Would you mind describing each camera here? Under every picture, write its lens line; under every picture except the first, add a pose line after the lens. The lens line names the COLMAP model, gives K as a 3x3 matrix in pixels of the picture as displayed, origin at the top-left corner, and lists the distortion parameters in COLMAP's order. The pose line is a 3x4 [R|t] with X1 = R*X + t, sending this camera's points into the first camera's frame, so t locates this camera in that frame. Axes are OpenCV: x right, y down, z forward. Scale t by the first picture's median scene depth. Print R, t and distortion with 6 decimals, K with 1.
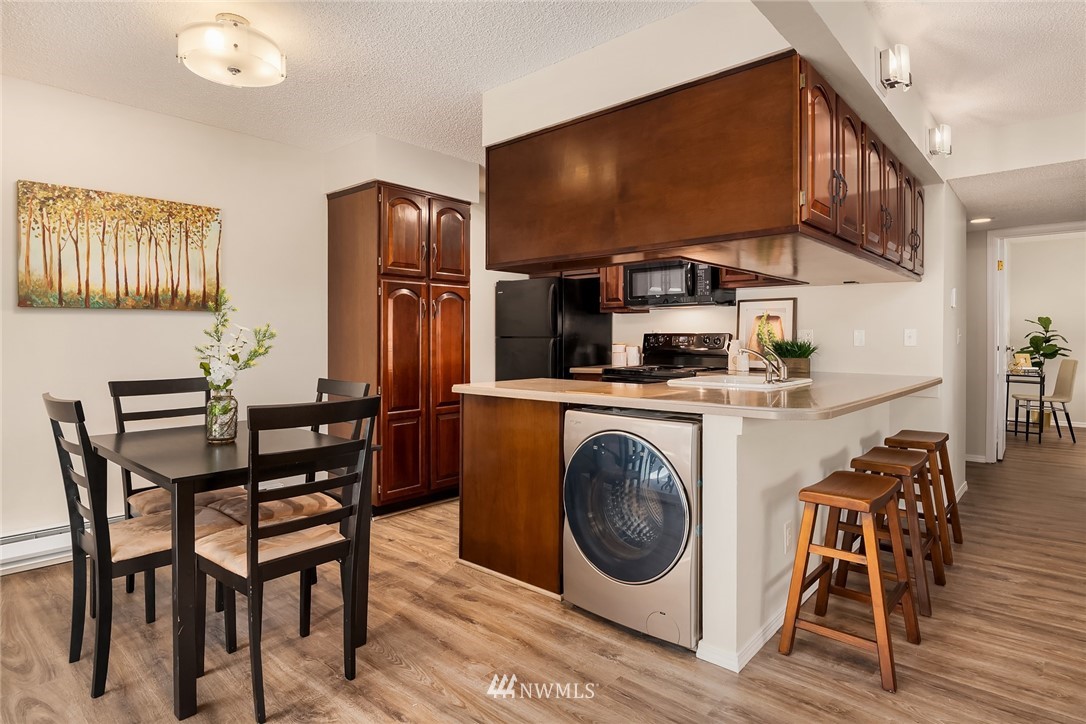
lens RADIAL K [[588.0, 0, 543.5], [0, 588.0, 344.6], [0, 0, 1]] dist [-0.003524, -0.006028]
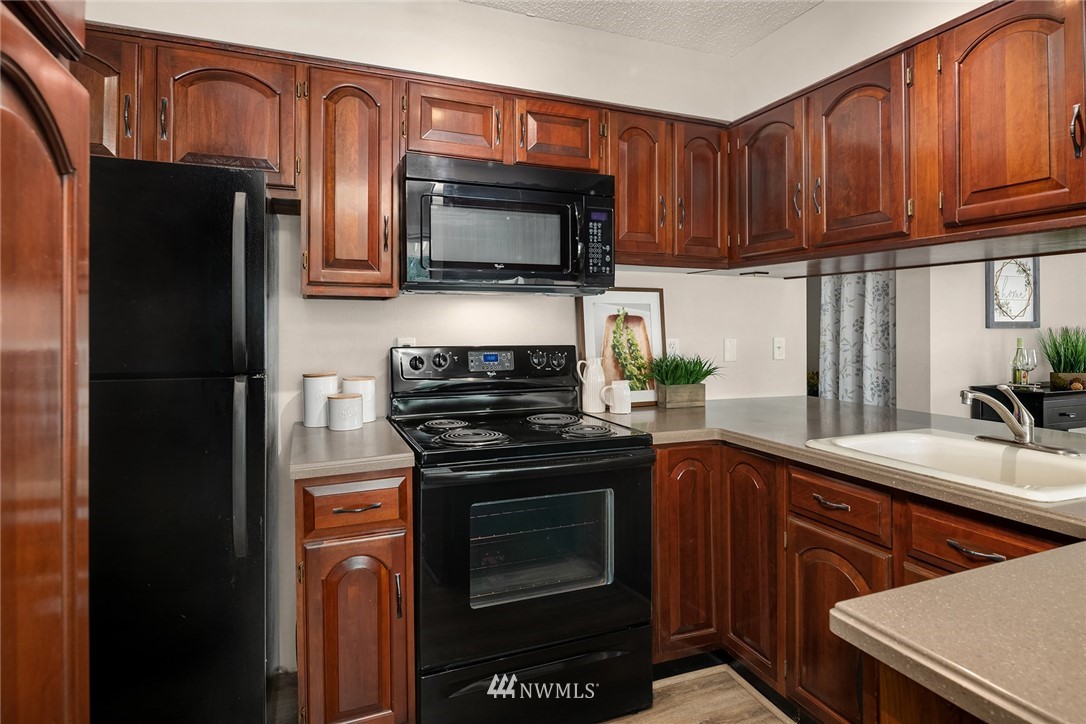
lens RADIAL K [[588.0, 0, 541.7], [0, 588.0, 321.1], [0, 0, 1]] dist [-0.003524, -0.006028]
pose [[0.442752, 0.003177, 0.896639, -0.247199], [0.006685, 0.999954, -0.006844, -0.049568], [-0.896619, 0.009024, 0.442710, 1.009081]]
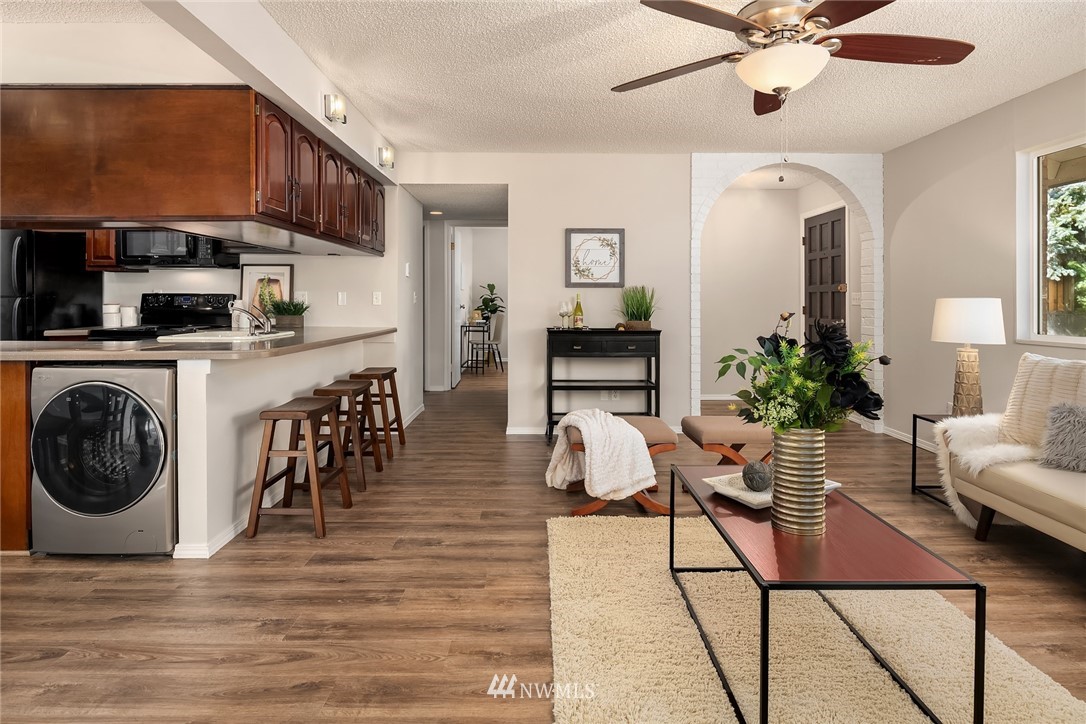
lens RADIAL K [[588.0, 0, 543.2], [0, 588.0, 307.7], [0, 0, 1]] dist [-0.003524, -0.006028]
pose [[0.737487, -0.006637, 0.675329, 0.004450], [0.003492, 0.999976, 0.006013, 0.002006], [-0.675353, -0.002076, 0.737492, -0.253051]]
